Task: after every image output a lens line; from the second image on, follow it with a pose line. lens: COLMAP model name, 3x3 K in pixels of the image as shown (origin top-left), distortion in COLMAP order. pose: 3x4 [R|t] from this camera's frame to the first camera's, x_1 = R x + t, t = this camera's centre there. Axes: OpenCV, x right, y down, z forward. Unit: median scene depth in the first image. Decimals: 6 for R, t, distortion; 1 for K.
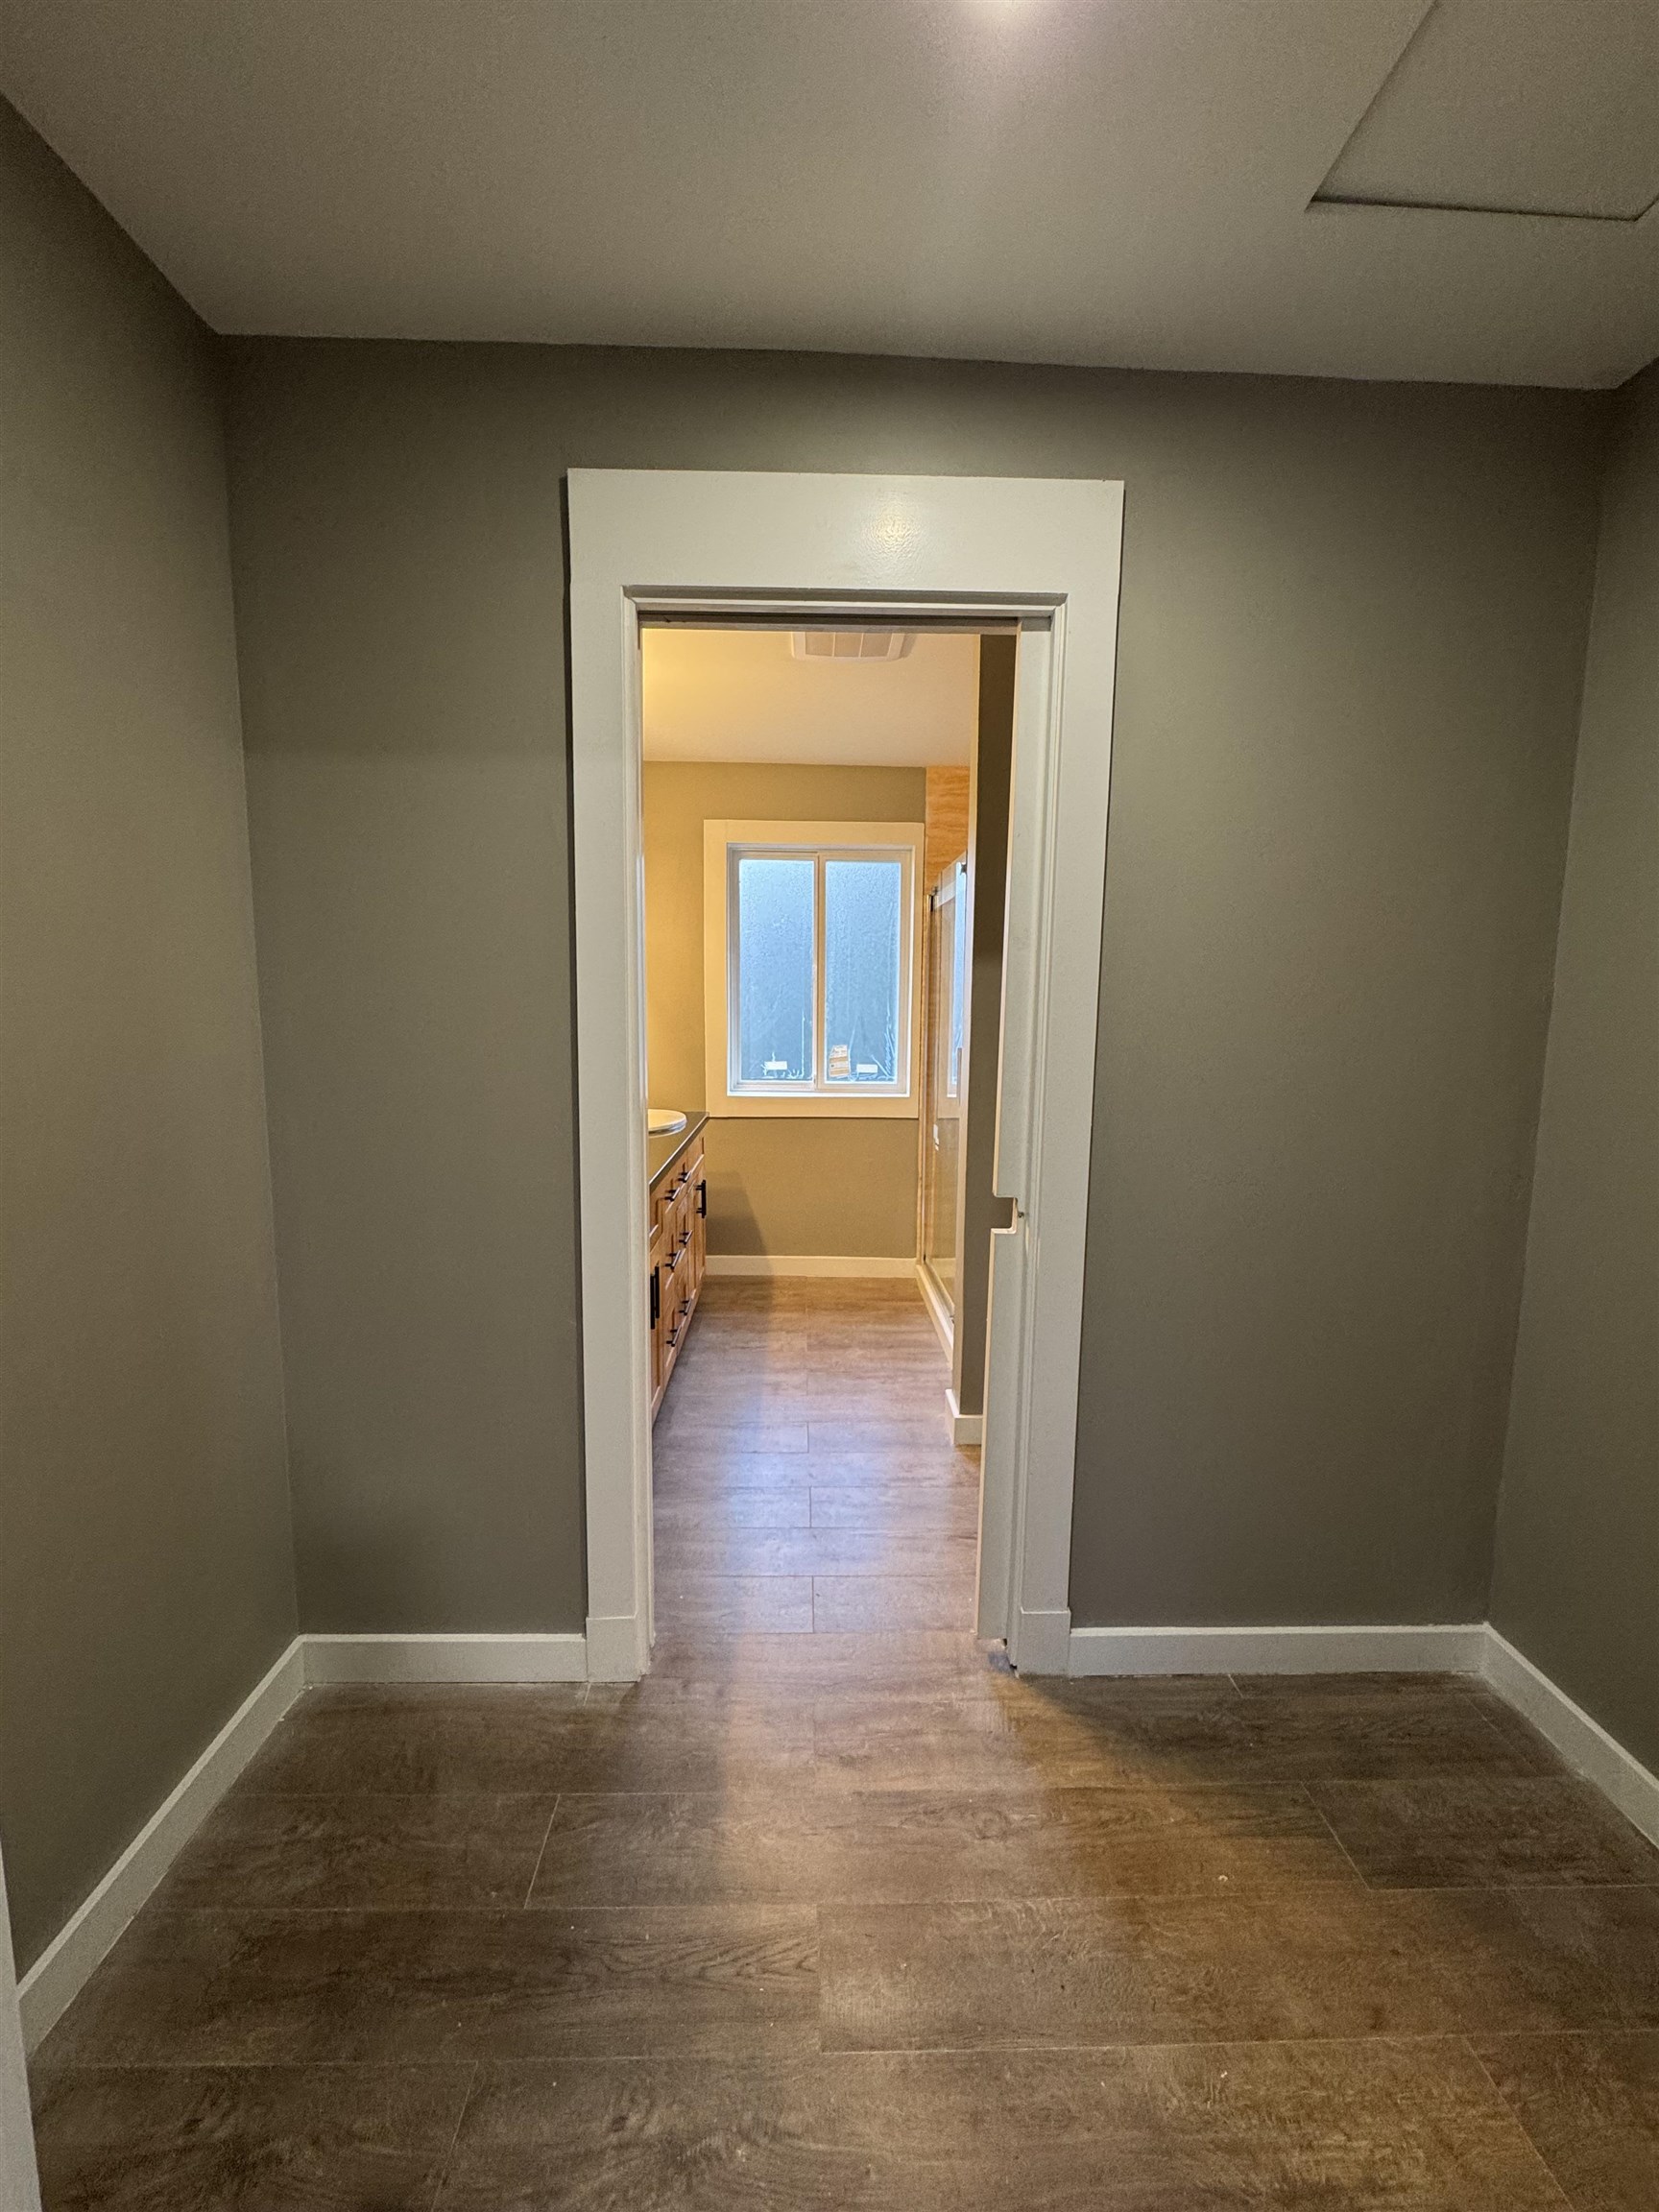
lens RADIAL K [[885.8, 0, 830.2], [0, 885.8, 1102.7], [0, 0, 1]] dist [-0.003796, -0.000055]
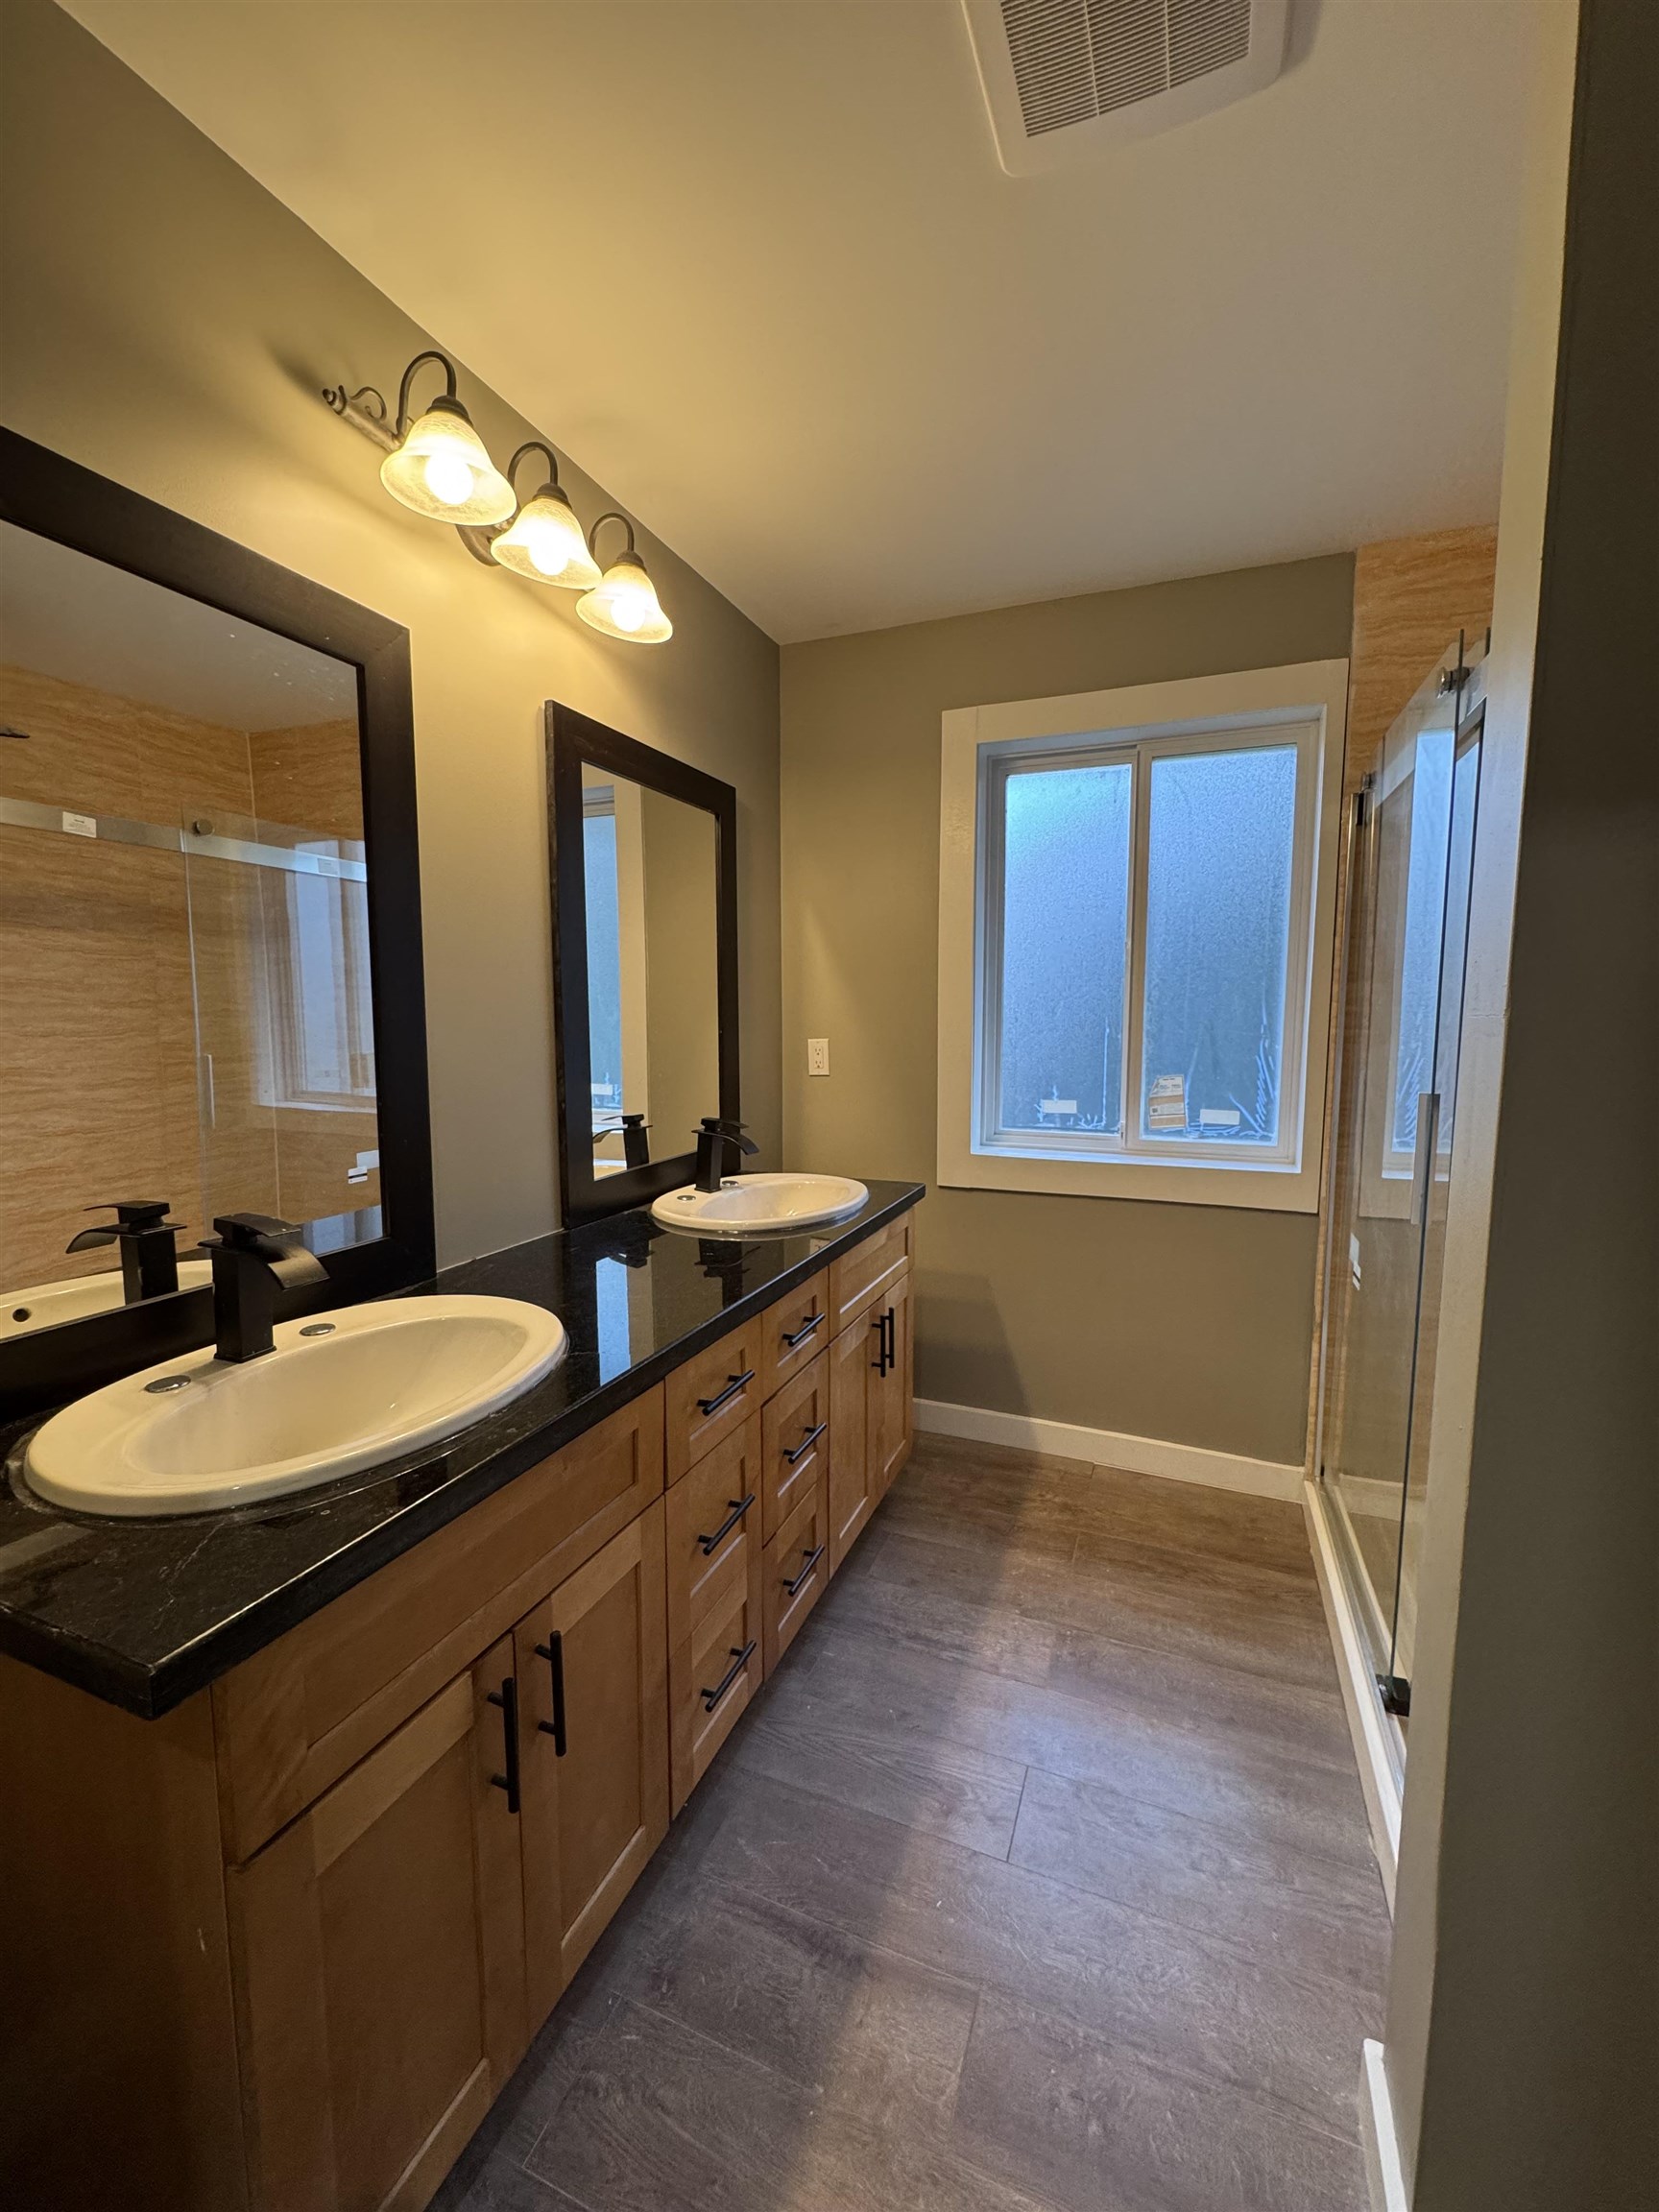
lens RADIAL K [[885.8, 0, 833.3], [0, 885.8, 1104.6], [0, 0, 1]] dist [-0.003796, -0.000055]
pose [[0.915499, 0.031887, -0.401055, 0.043226], [-0.039368, 0.999170, -0.010424, -0.031668], [0.400389, 0.025332, 0.915995, 0.385036]]
